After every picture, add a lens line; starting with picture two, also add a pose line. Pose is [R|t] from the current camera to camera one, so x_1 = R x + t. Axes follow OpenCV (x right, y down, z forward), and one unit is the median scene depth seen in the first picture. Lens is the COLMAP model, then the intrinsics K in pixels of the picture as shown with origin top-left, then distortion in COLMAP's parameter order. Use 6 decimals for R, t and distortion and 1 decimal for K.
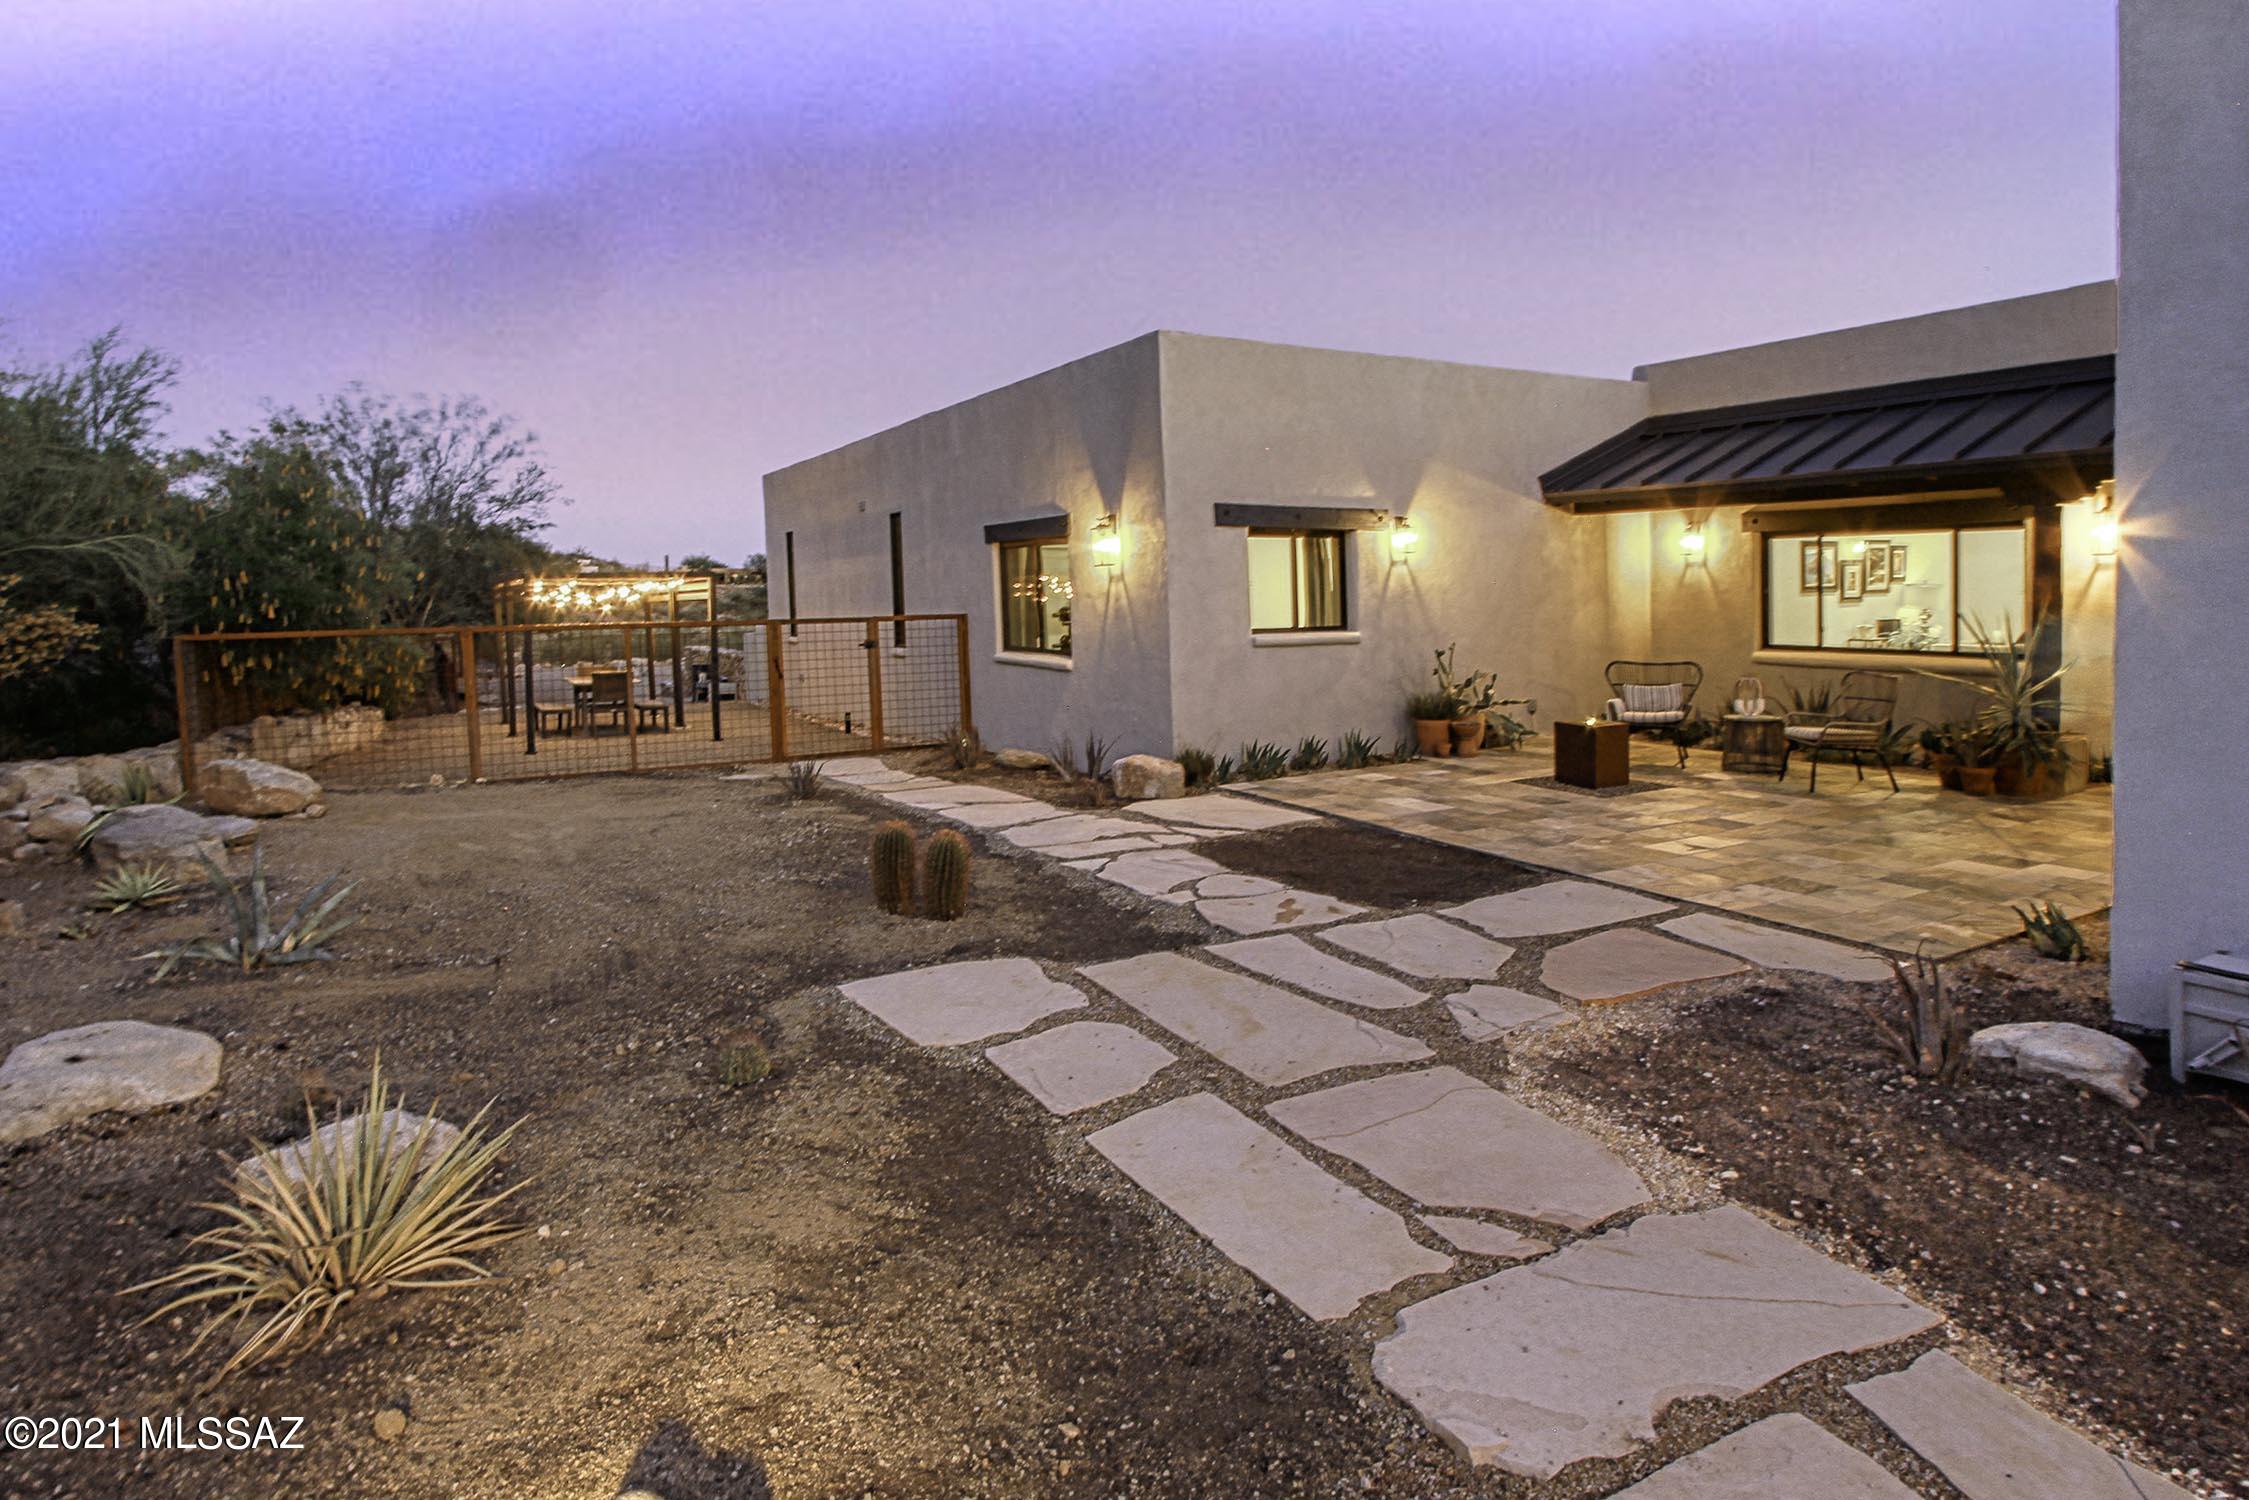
lens RADIAL K [[1181.9, 0, 1124.5], [0, 1181.9, 750.0], [0, 0, 1]] dist [-0.038458, 0.000029]
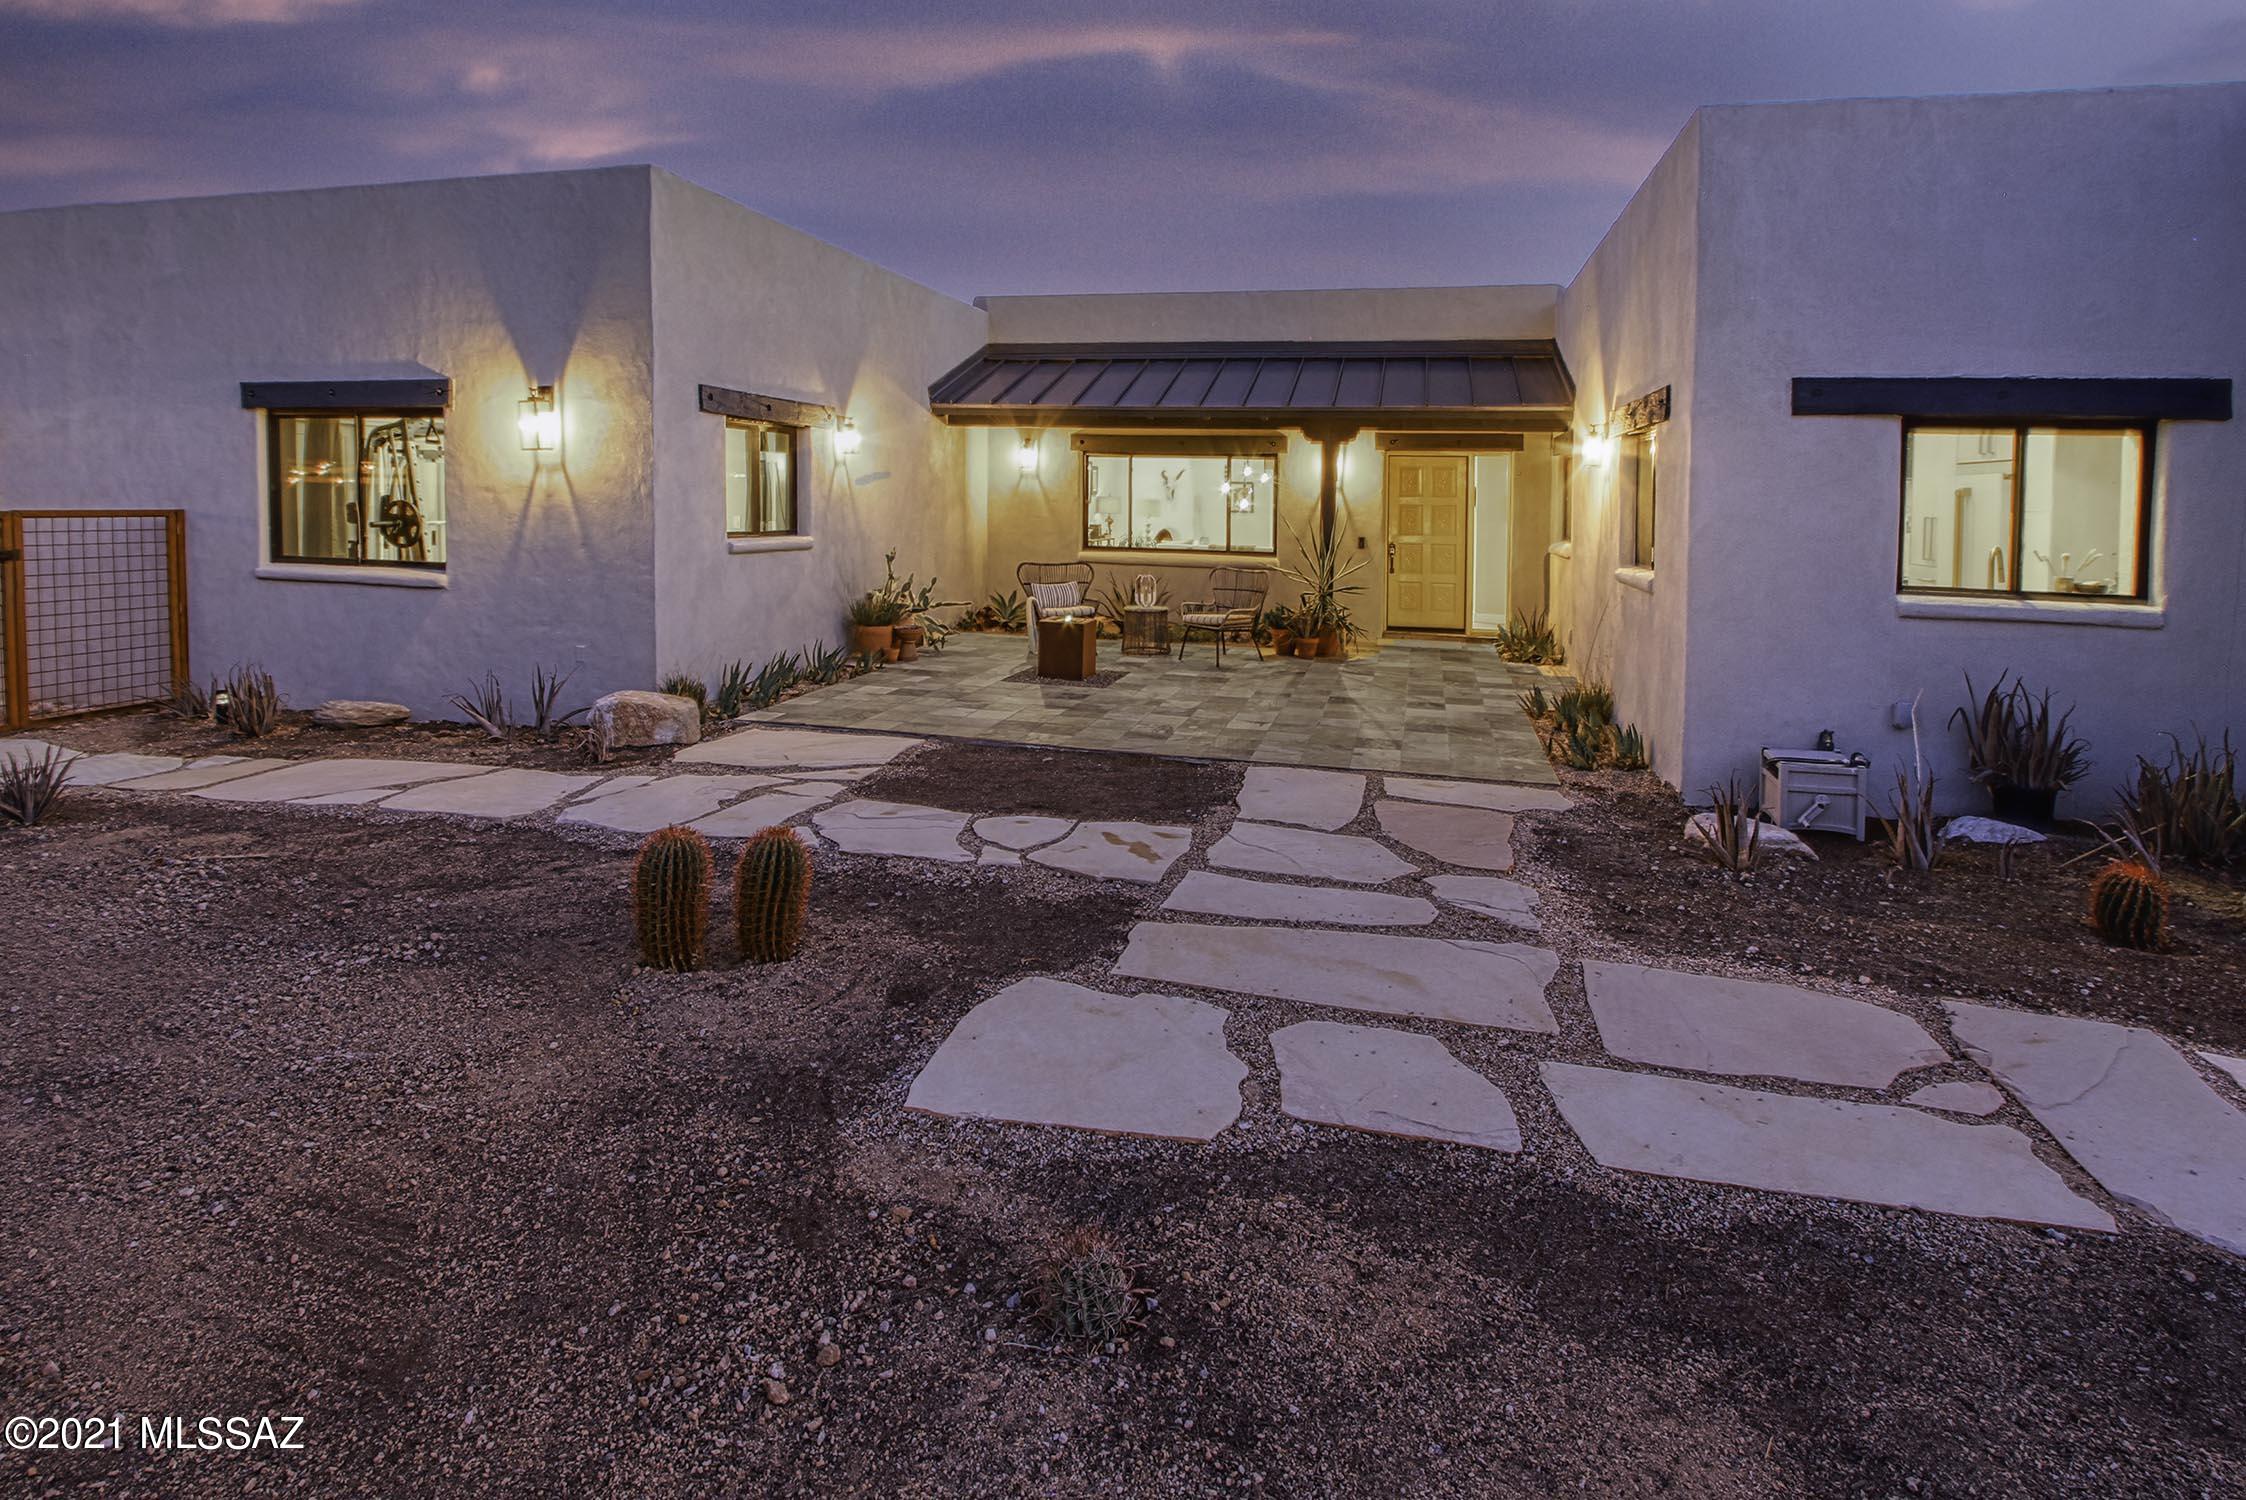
lens RADIAL K [[1111.4, 0, 1124.9], [0, 1111.4, 578.4], [0, 0, 1]] dist [-0.017862, 0.000634]
pose [[0.700091, -0.026123, 0.713576, -0.264292], [0.069239, 0.997105, -0.031427, -0.023272], [-0.710689, 0.071409, 0.699872, 0.225509]]
